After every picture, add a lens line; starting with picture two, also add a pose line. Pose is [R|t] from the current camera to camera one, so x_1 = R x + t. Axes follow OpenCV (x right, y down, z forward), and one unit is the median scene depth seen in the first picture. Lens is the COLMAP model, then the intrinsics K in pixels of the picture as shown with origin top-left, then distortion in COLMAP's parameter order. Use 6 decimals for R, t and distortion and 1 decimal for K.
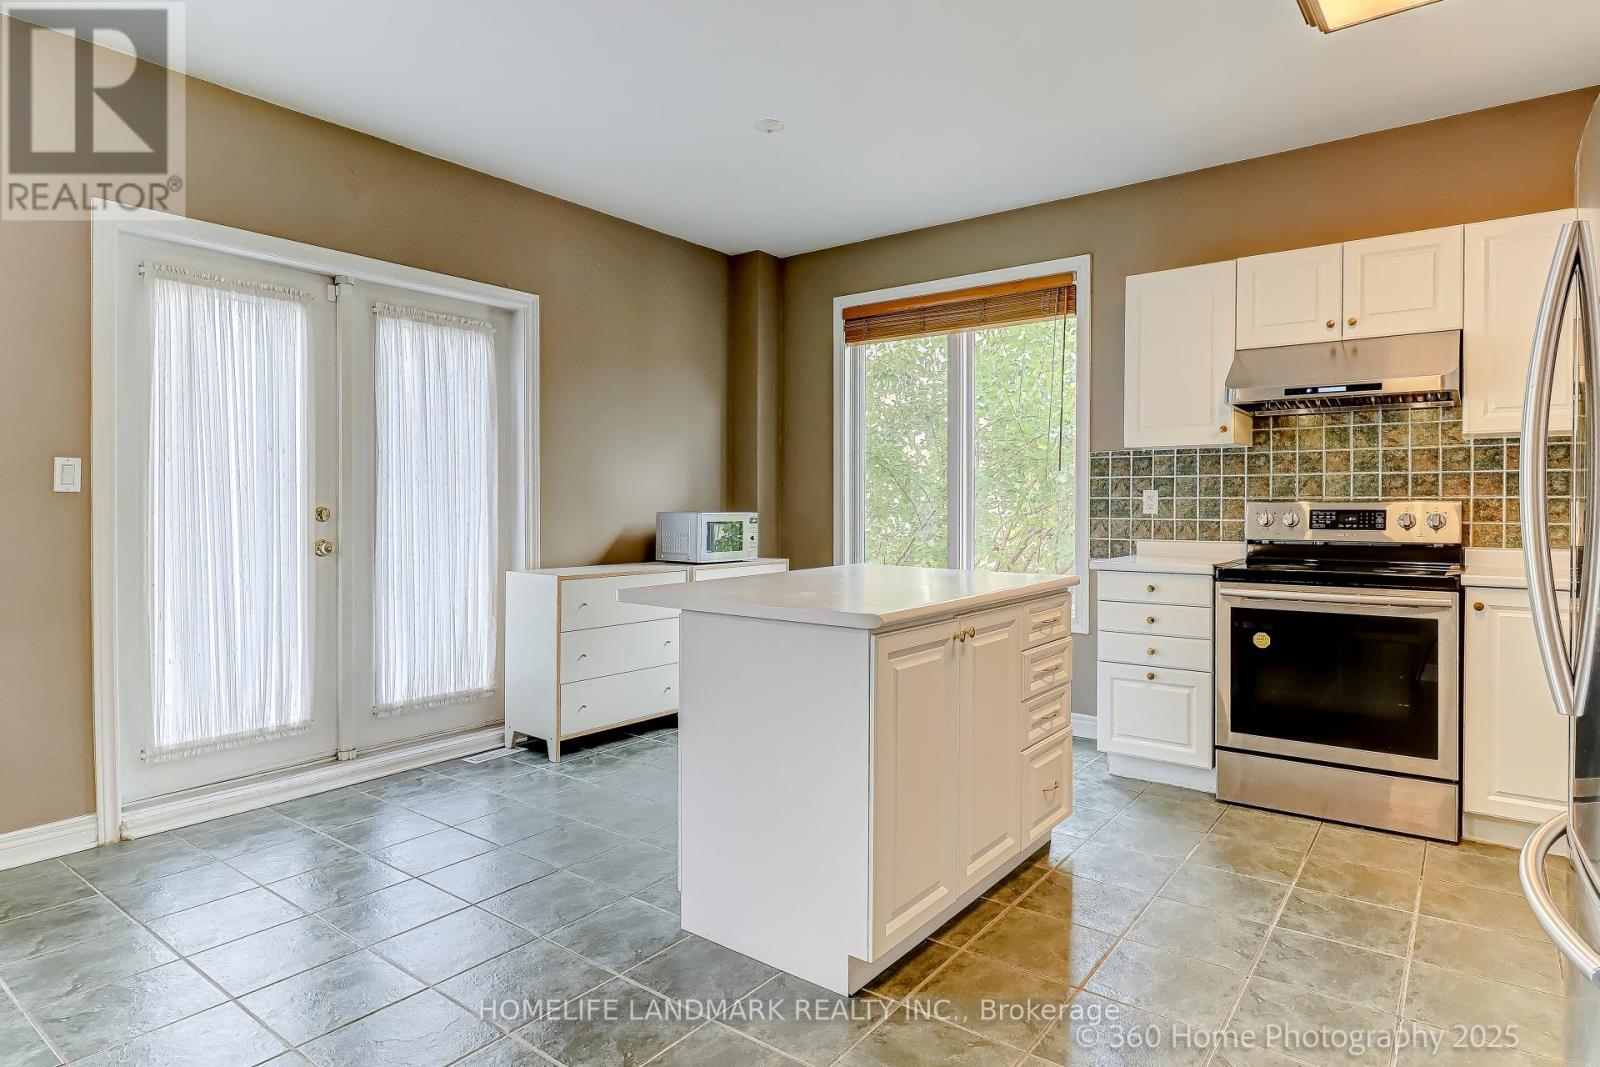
lens RADIAL K [[897.4, 0, 805.4], [0, 897.4, 509.5], [0, 0, 1]] dist [0.003558, 0.000619]
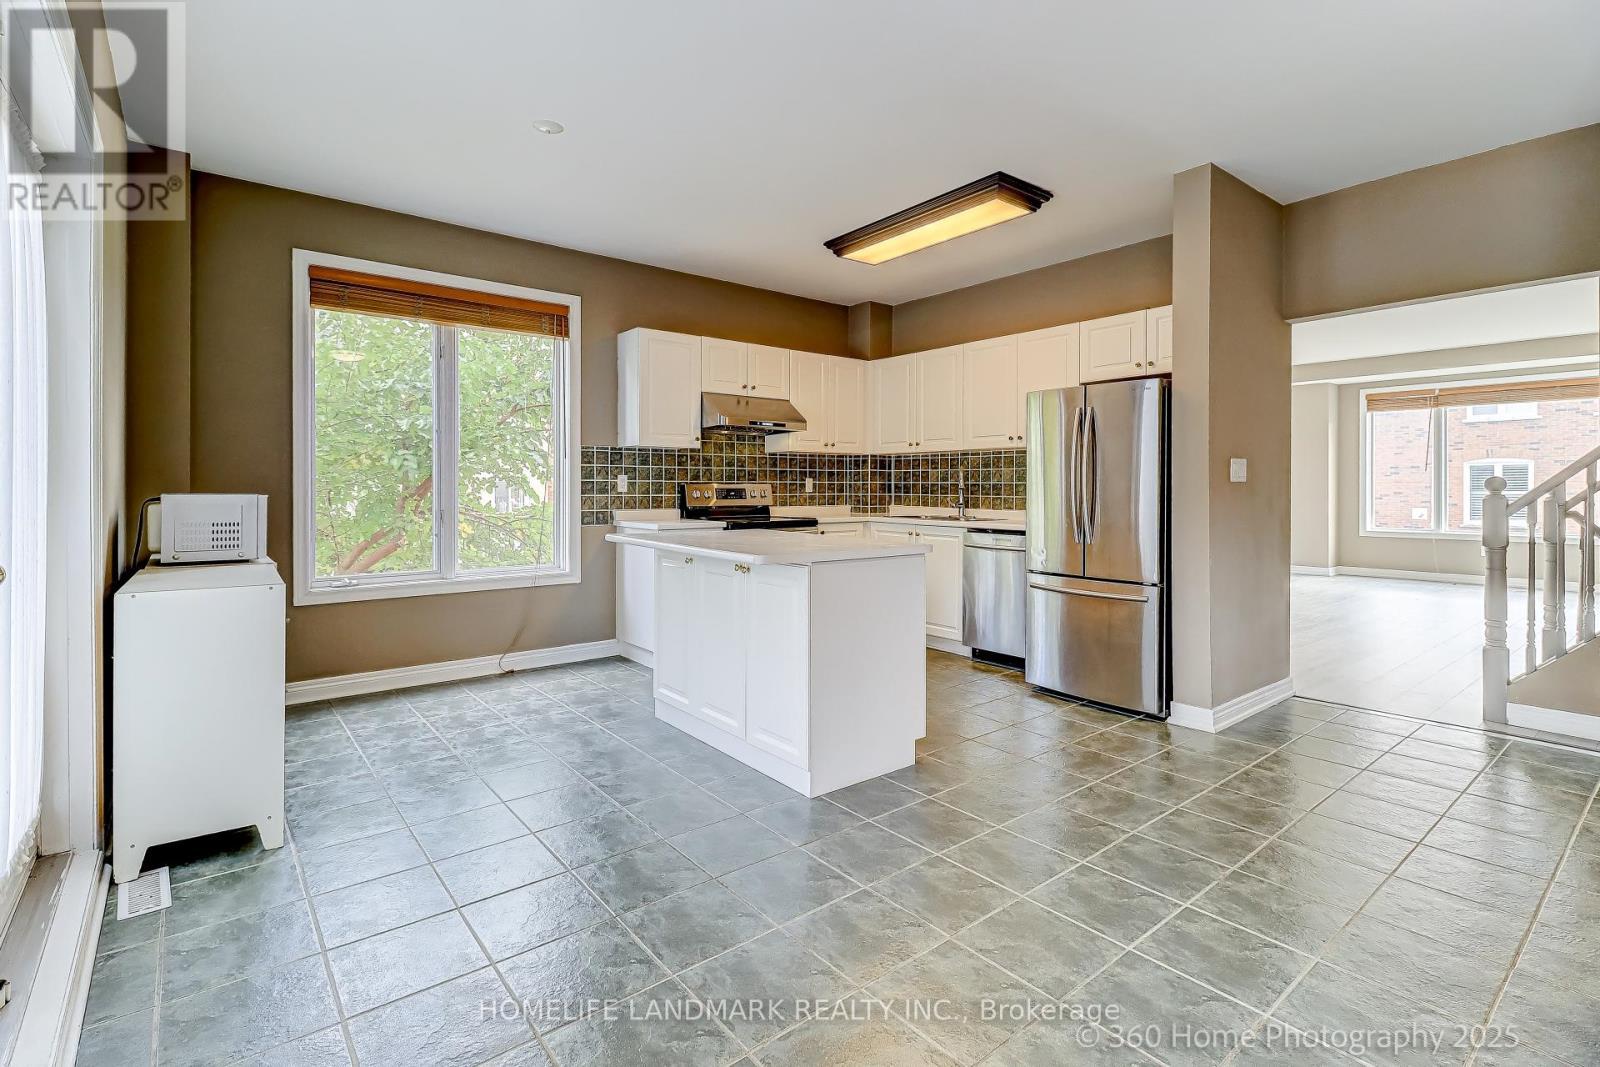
lens RADIAL K [[744.0, 0, 812.3], [0, 744.0, 497.3], [0, 0, 1]] dist [0.001738, -0.000040]
pose [[0.234854, -0.013968, 0.971930, -0.776048], [0.003911, 0.999902, 0.013425, -0.001002], [-0.972023, 0.000648, 0.234886, 0.467178]]
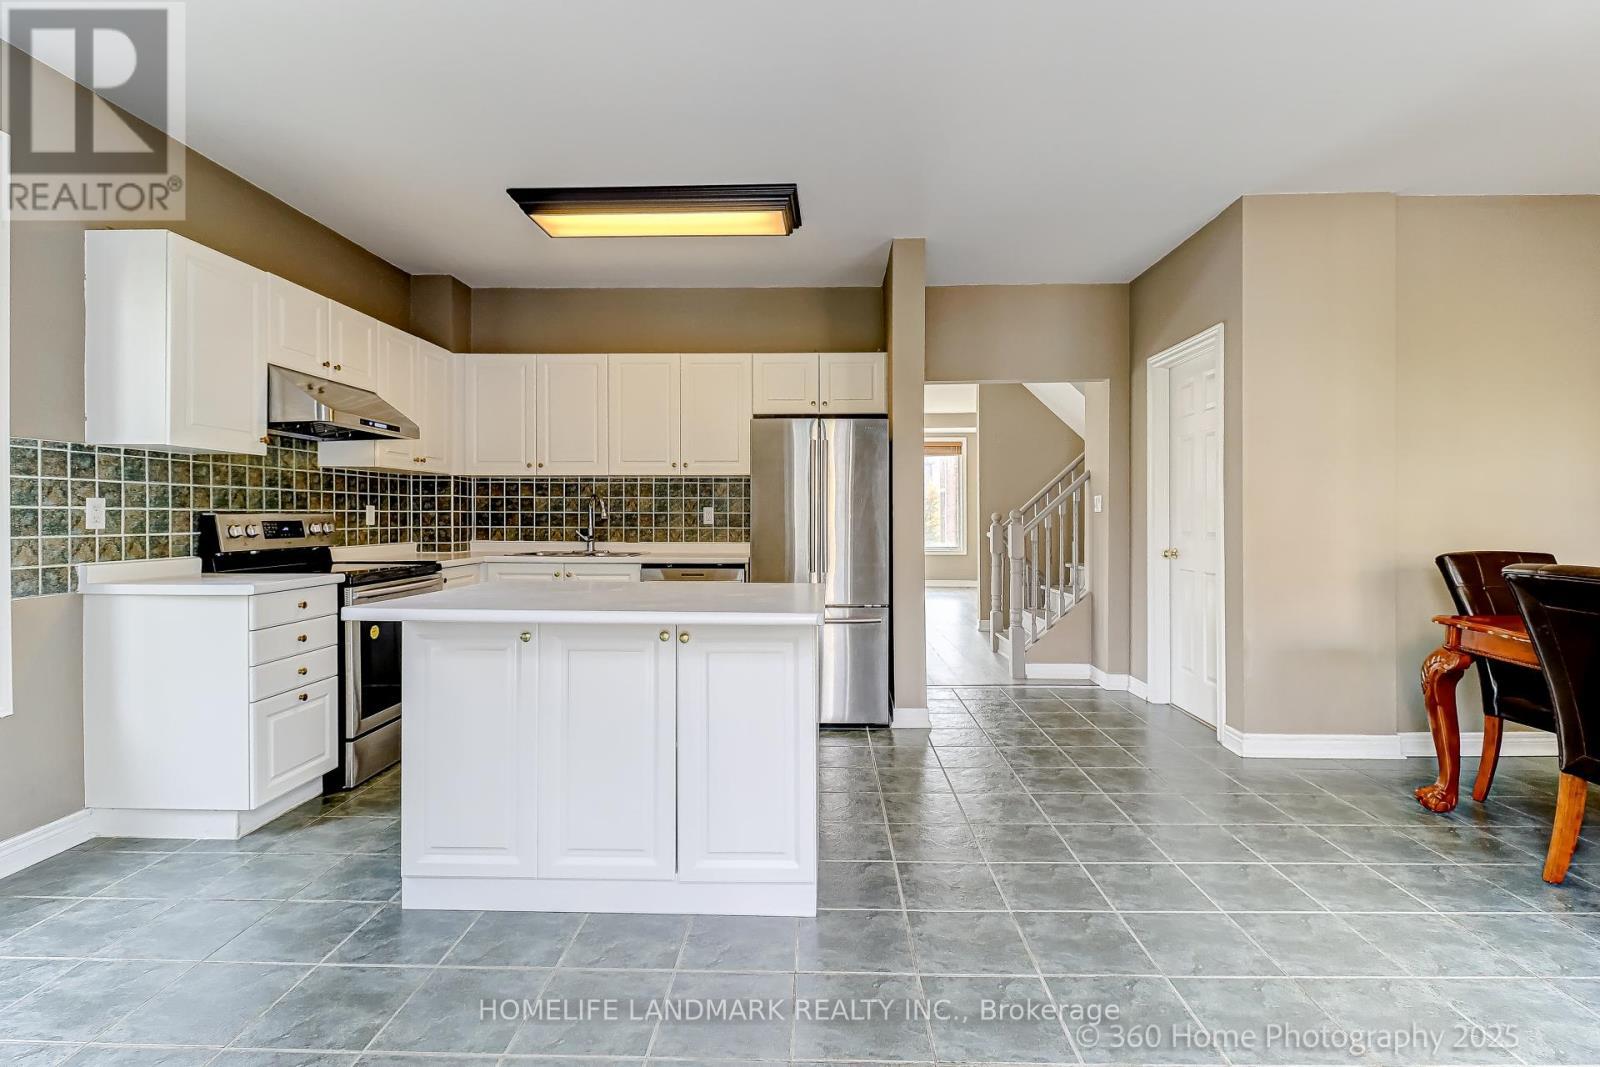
lens RADIAL K [[742.0, 0, 799.9], [0, 742.0, 527.3], [0, 0, 1]] dist [0.000870, -0.000423]
pose [[-0.586982, -0.014366, 0.809473, -0.526194], [0.003327, 0.999791, 0.020156, -0.007912], [-0.809593, 0.014524, -0.586811, 0.976251]]
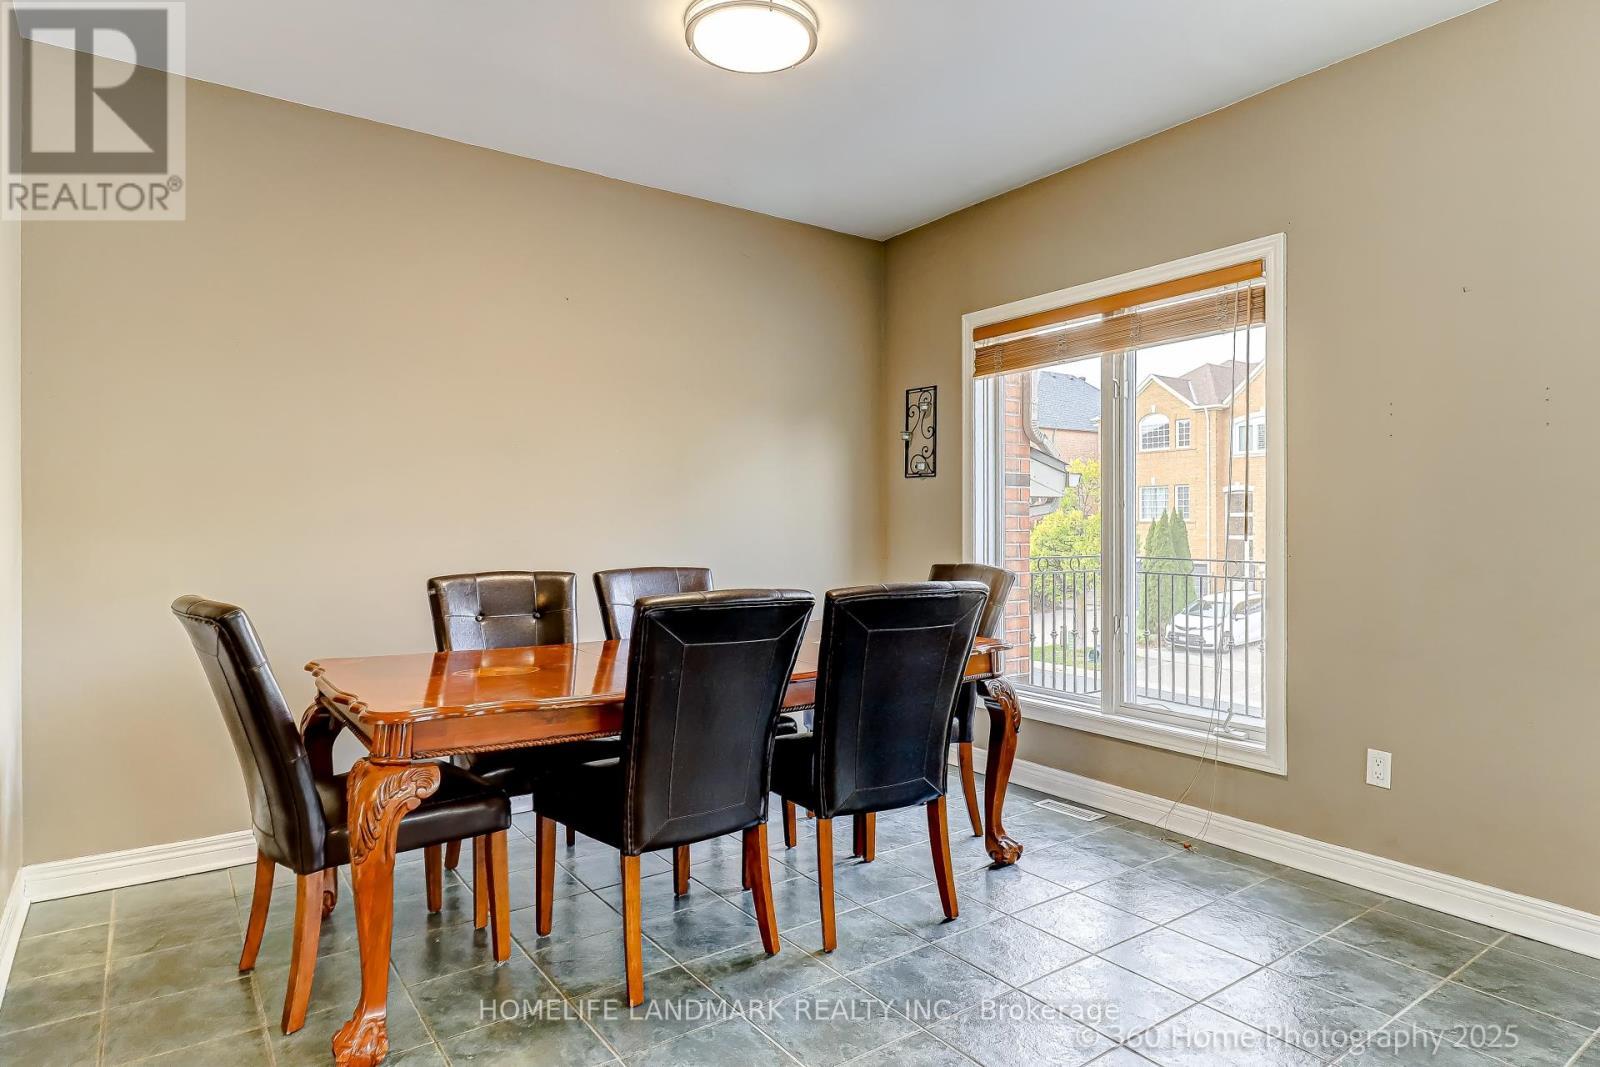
lens RADIAL K [[900.0, 0, 801.6], [0, 900.0, 524.9], [0, 0, 1]] dist [-0.003099, -0.000744]
pose [[-0.297725, -0.004245, -0.954642, 0.117551], [-0.002596, 0.999990, -0.003637, -0.005459], [0.954648, 0.001395, -0.297734, 0.395295]]
